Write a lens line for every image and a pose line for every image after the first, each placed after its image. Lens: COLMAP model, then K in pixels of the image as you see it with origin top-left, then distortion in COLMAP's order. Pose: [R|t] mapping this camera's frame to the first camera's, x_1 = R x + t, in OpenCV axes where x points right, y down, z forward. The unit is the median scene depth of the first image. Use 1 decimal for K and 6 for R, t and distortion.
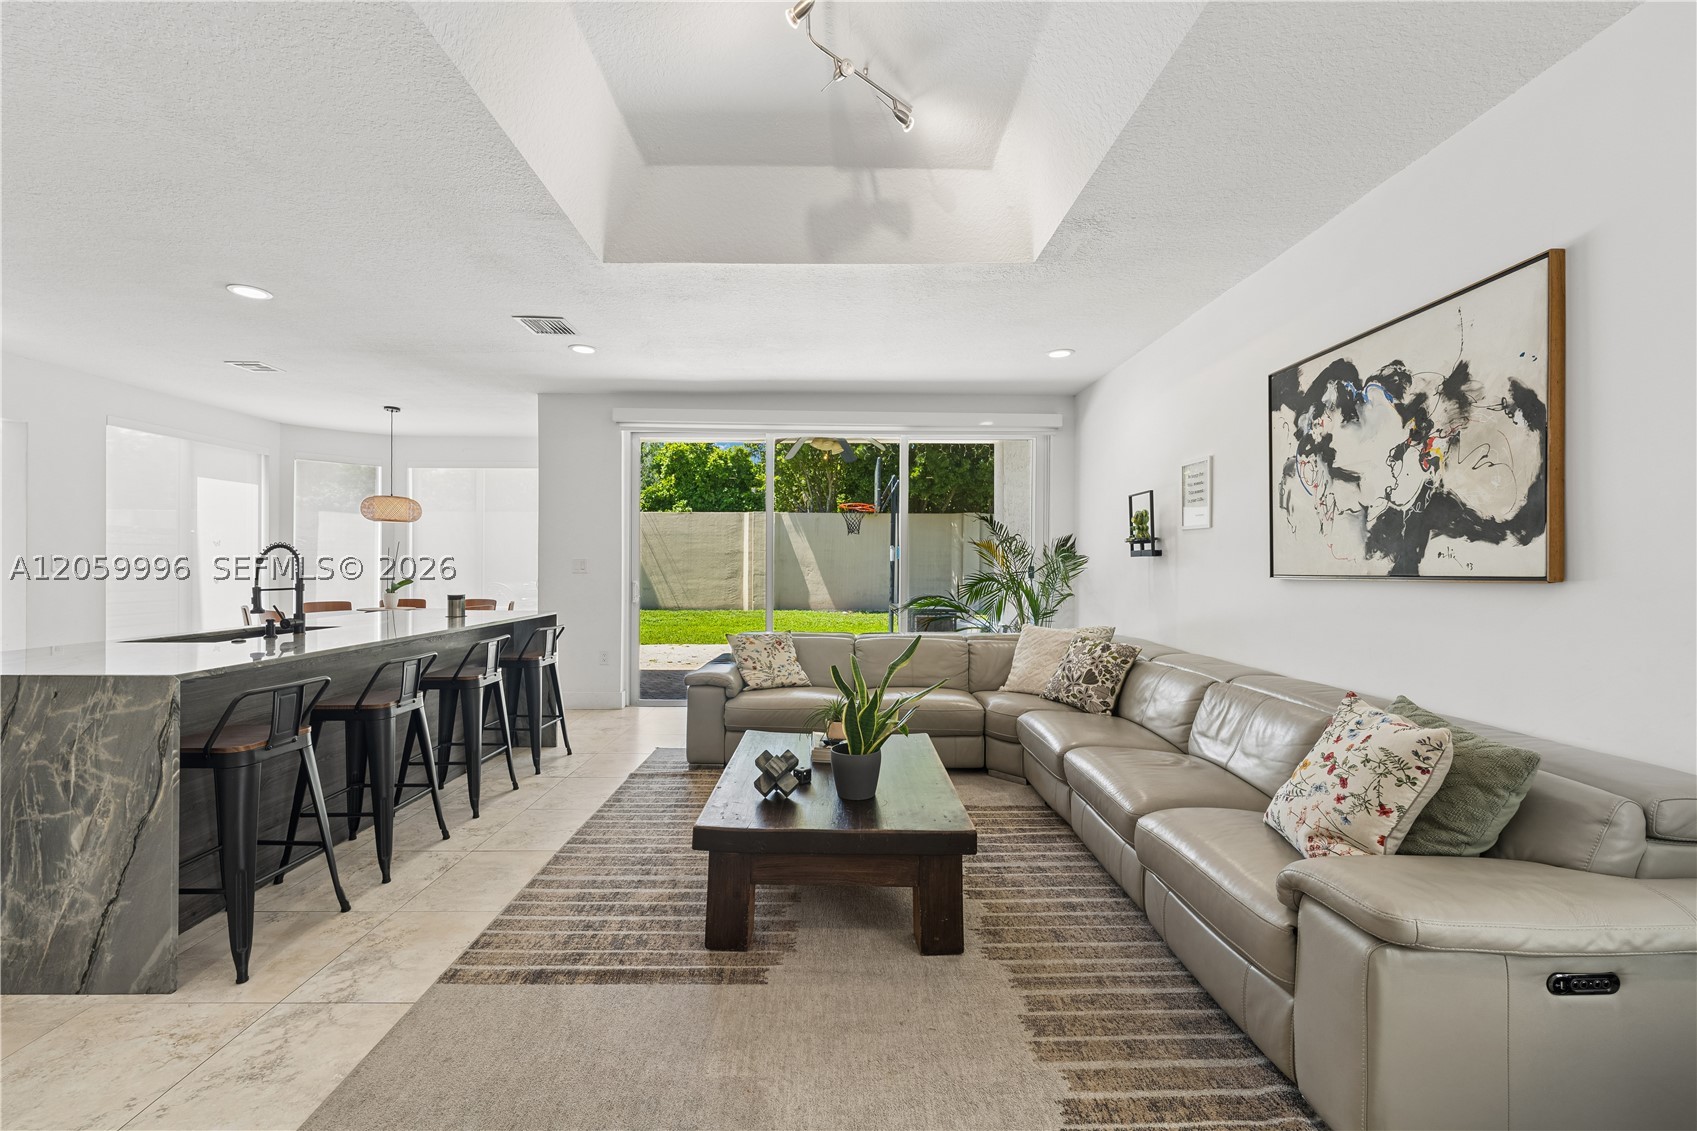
lens RADIAL K [[748.7, 0, 914.7], [0, 748.7, 565.1], [0, 0, 1]] dist [-0.001786, -0.000223]
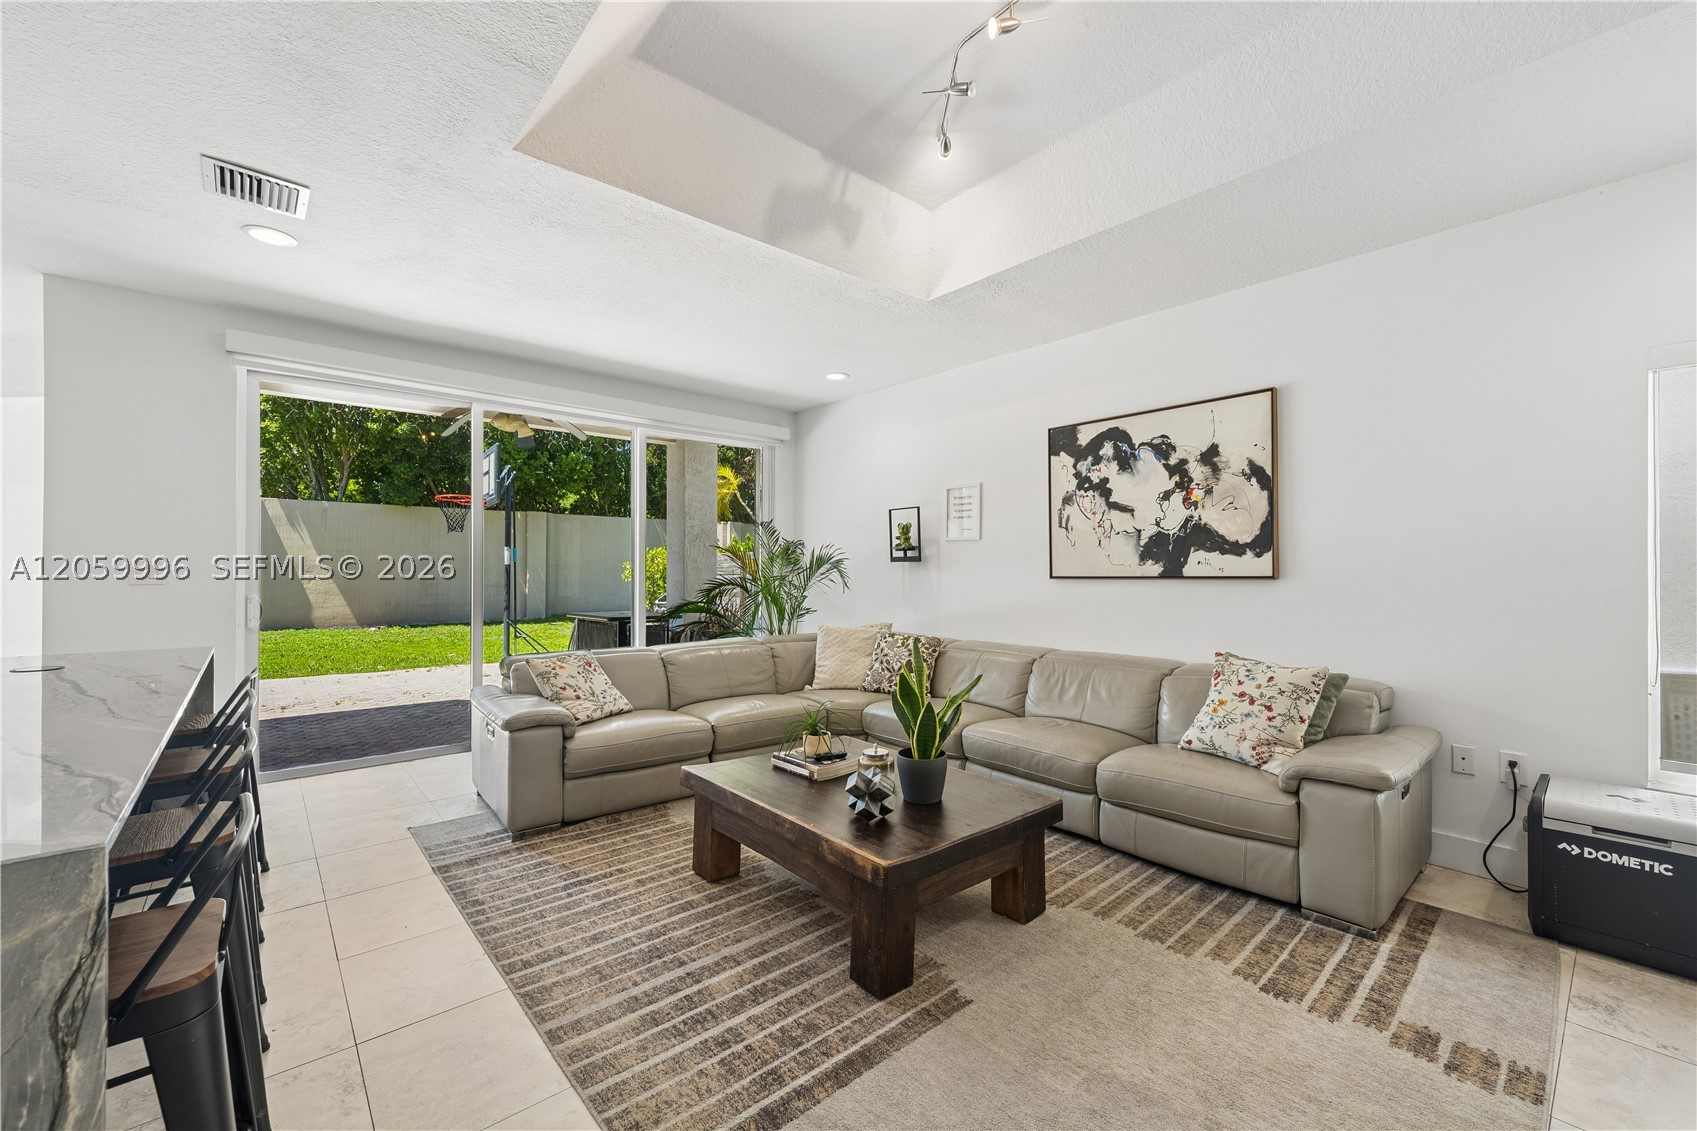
lens RADIAL K [[682.7, 0, 933.7], [0, 682.7, 565.3], [0, 0, 1]] dist [0.001550, -0.000209]
pose [[0.742142, 0.000692, 0.670242, -0.603594], [0.001724, 0.999994, -0.002941, -0.004538], [-0.670240, 0.003338, 0.742137, 0.268482]]
